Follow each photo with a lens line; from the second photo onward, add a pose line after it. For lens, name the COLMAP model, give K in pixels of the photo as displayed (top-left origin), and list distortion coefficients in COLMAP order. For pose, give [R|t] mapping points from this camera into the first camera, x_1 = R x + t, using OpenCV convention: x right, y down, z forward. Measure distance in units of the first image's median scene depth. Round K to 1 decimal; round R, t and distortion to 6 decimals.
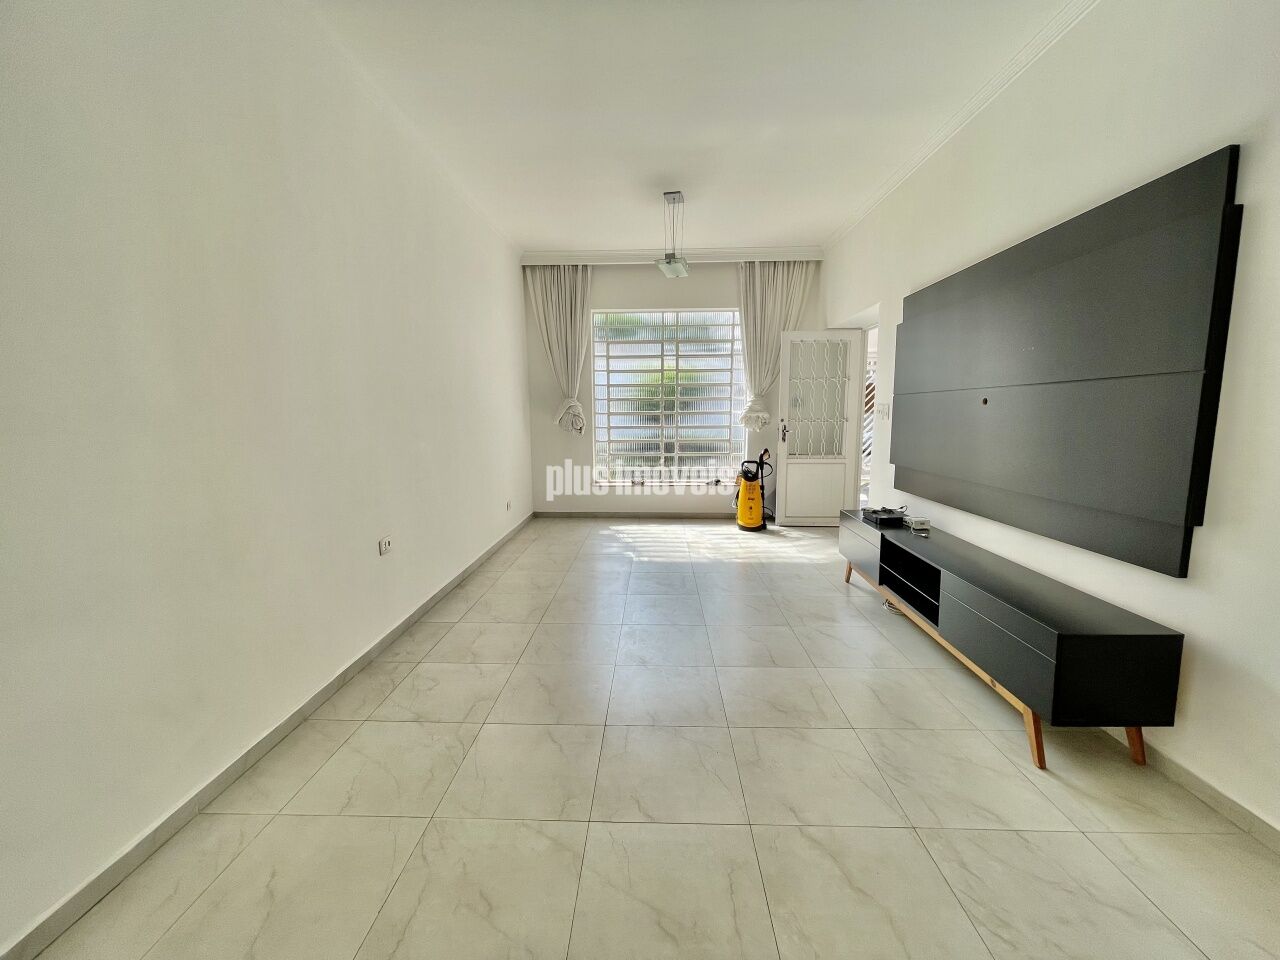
lens RADIAL K [[513.2, 0, 642.1], [0, 513.2, 480.3], [0, 0, 1]] dist [-0.003275, -0.000493]
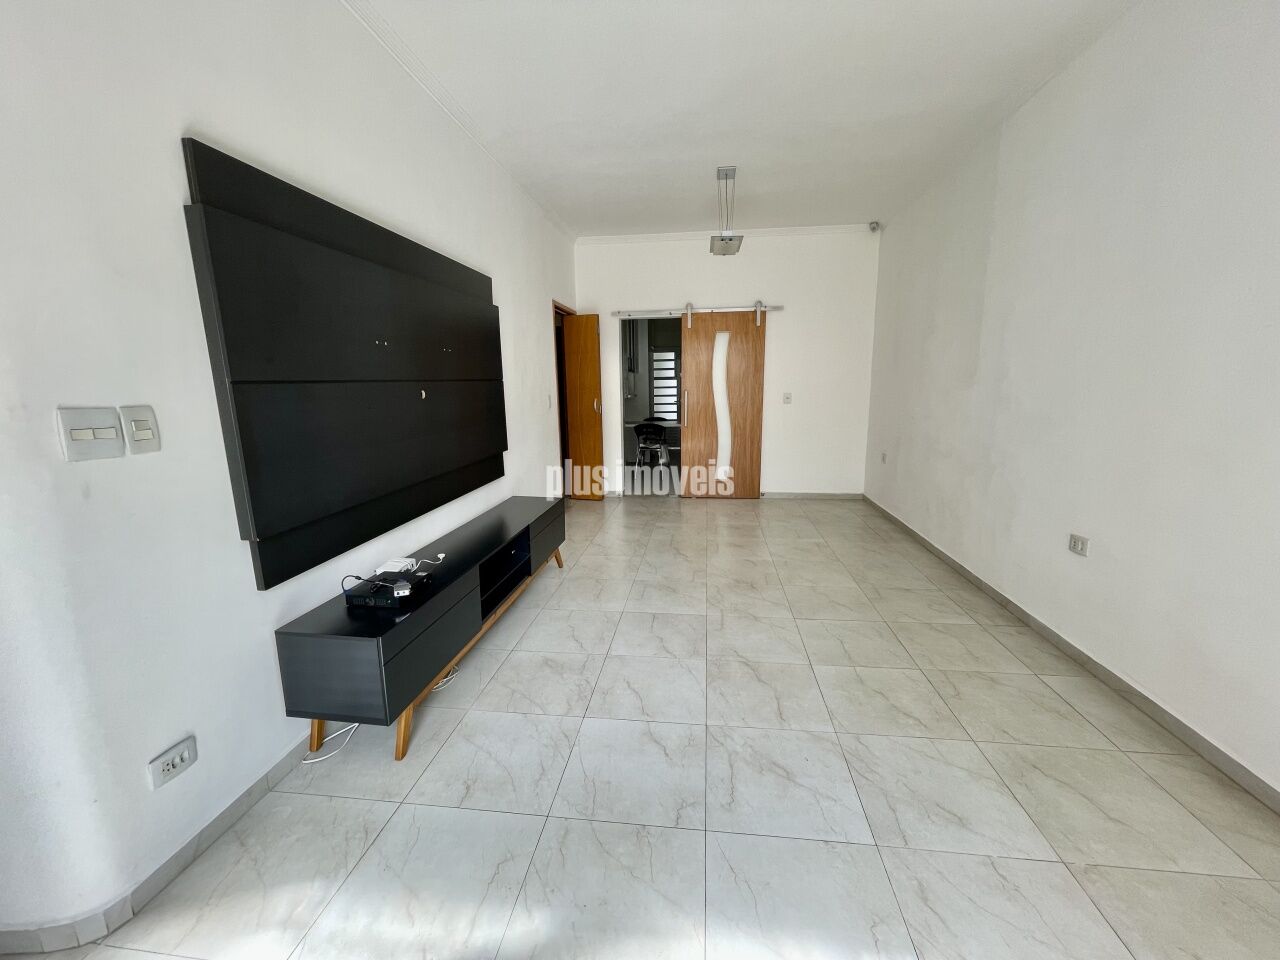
lens RADIAL K [[513.2, 0, 635.3], [0, 513.2, 475.8], [0, 0, 1]] dist [-0.003275, -0.000493]
pose [[-0.993765, 0.006984, 0.111277, 0.147774], [0.040841, 0.951471, 0.305016, -0.269582], [-0.103746, 0.307659, -0.945824, 1.769453]]
